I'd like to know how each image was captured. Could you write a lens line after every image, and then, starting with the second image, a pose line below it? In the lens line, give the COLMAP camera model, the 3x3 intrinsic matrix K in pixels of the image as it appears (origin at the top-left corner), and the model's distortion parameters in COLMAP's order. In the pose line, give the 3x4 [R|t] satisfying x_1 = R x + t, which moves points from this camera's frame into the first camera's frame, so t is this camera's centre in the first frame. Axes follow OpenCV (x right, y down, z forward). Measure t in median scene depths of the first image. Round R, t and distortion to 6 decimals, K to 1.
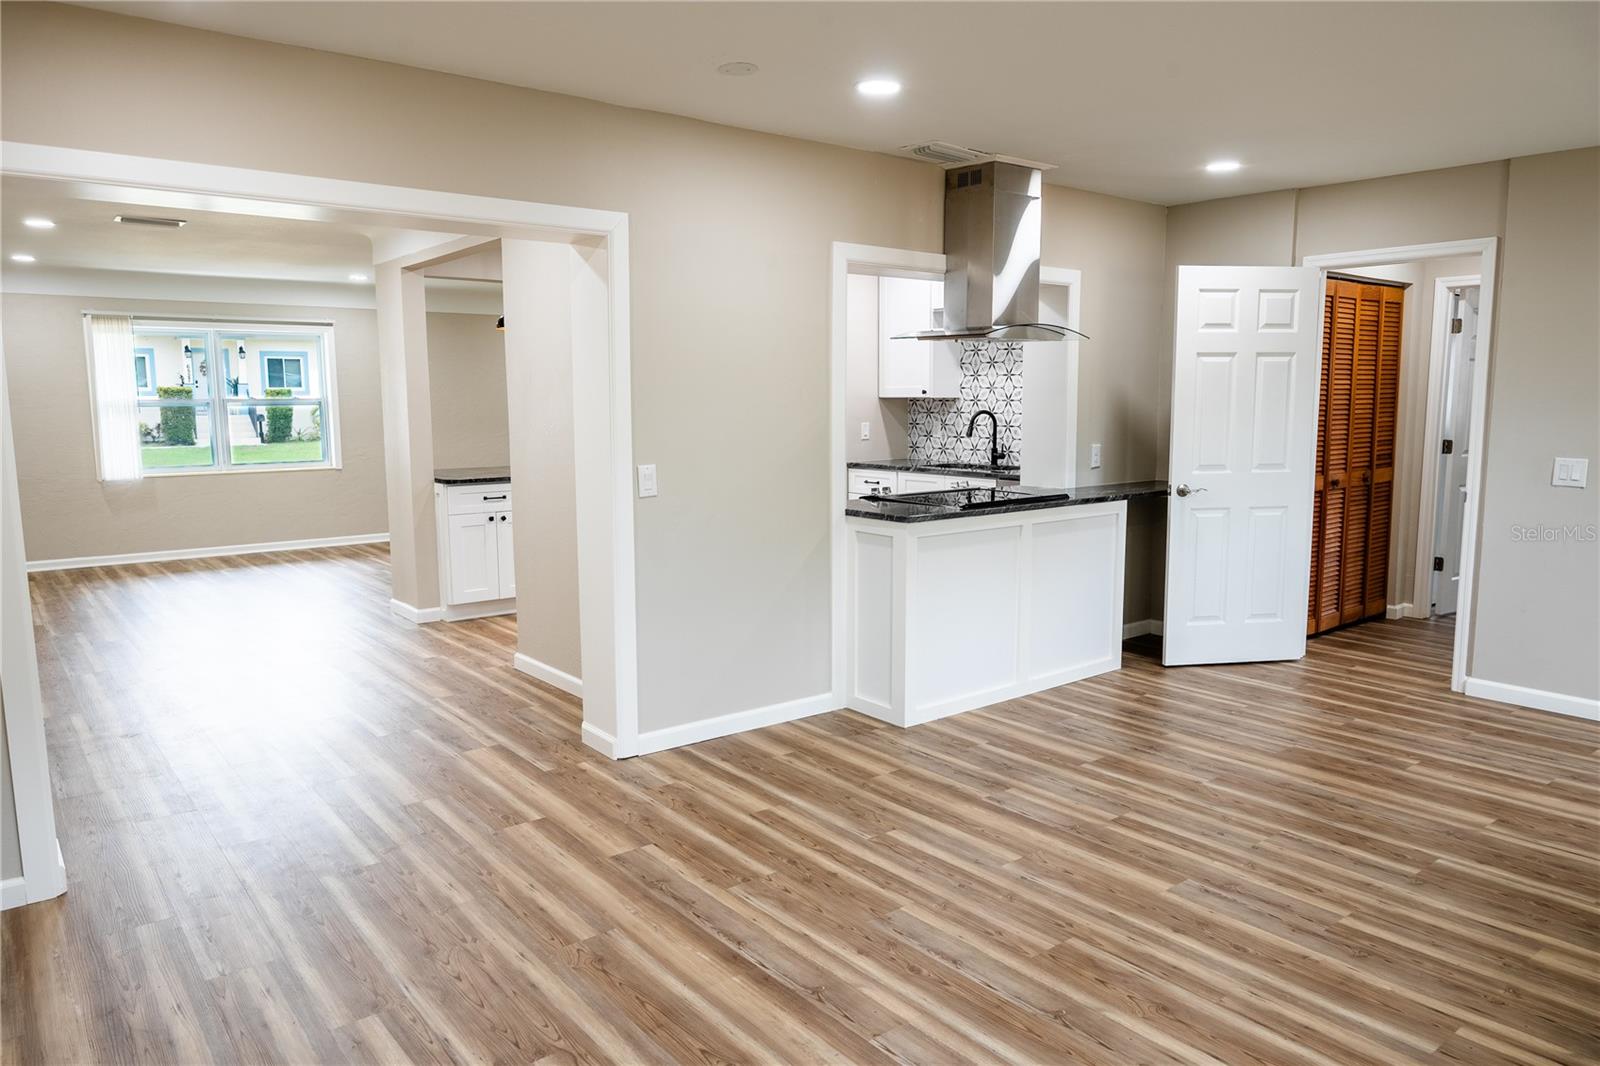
lens RADIAL K [[1079.8, 0, 800.8], [0, 1079.8, 533.3], [0, 0, 1]] dist [-0.000213, -0.000005]
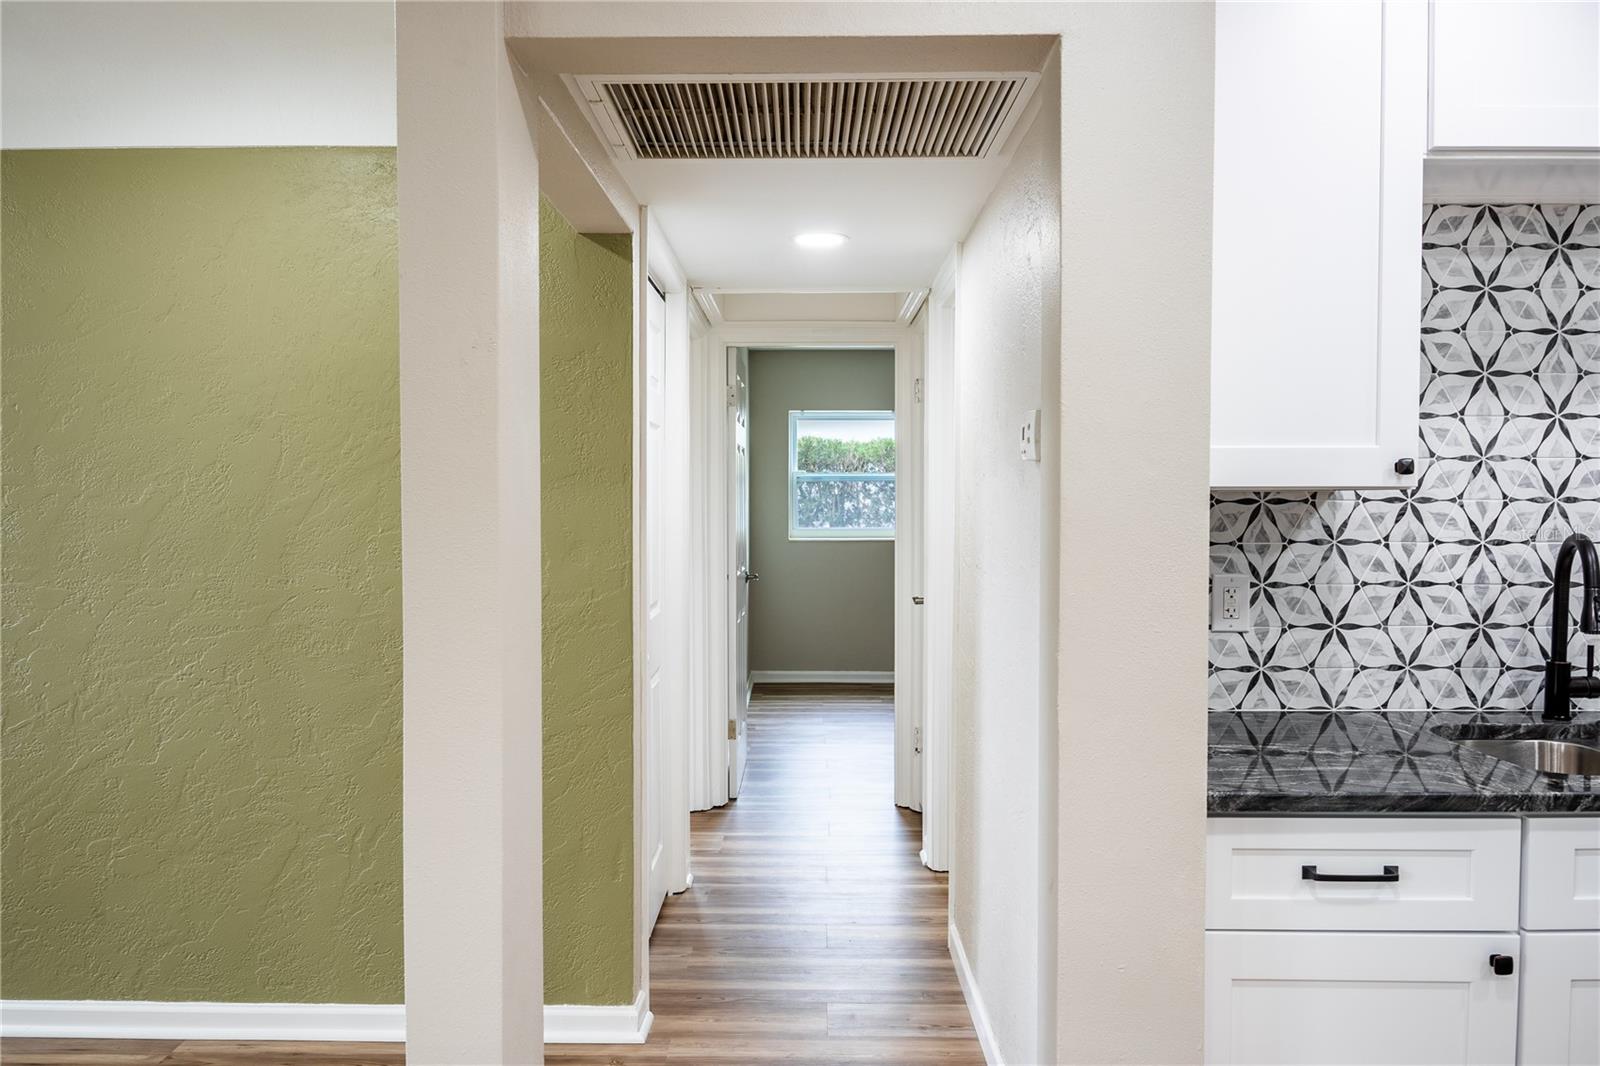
lens RADIAL K [[1128.5, 0, 799.3], [0, 1128.5, 530.9], [0, 0, 1]] dist [-0.001728, -0.000423]
pose [[0.620768, -0.022425, 0.783674, -0.183915], [0.098430, 0.993911, -0.049528, -0.116710], [-0.777791, 0.107882, 0.619195, 0.947132]]
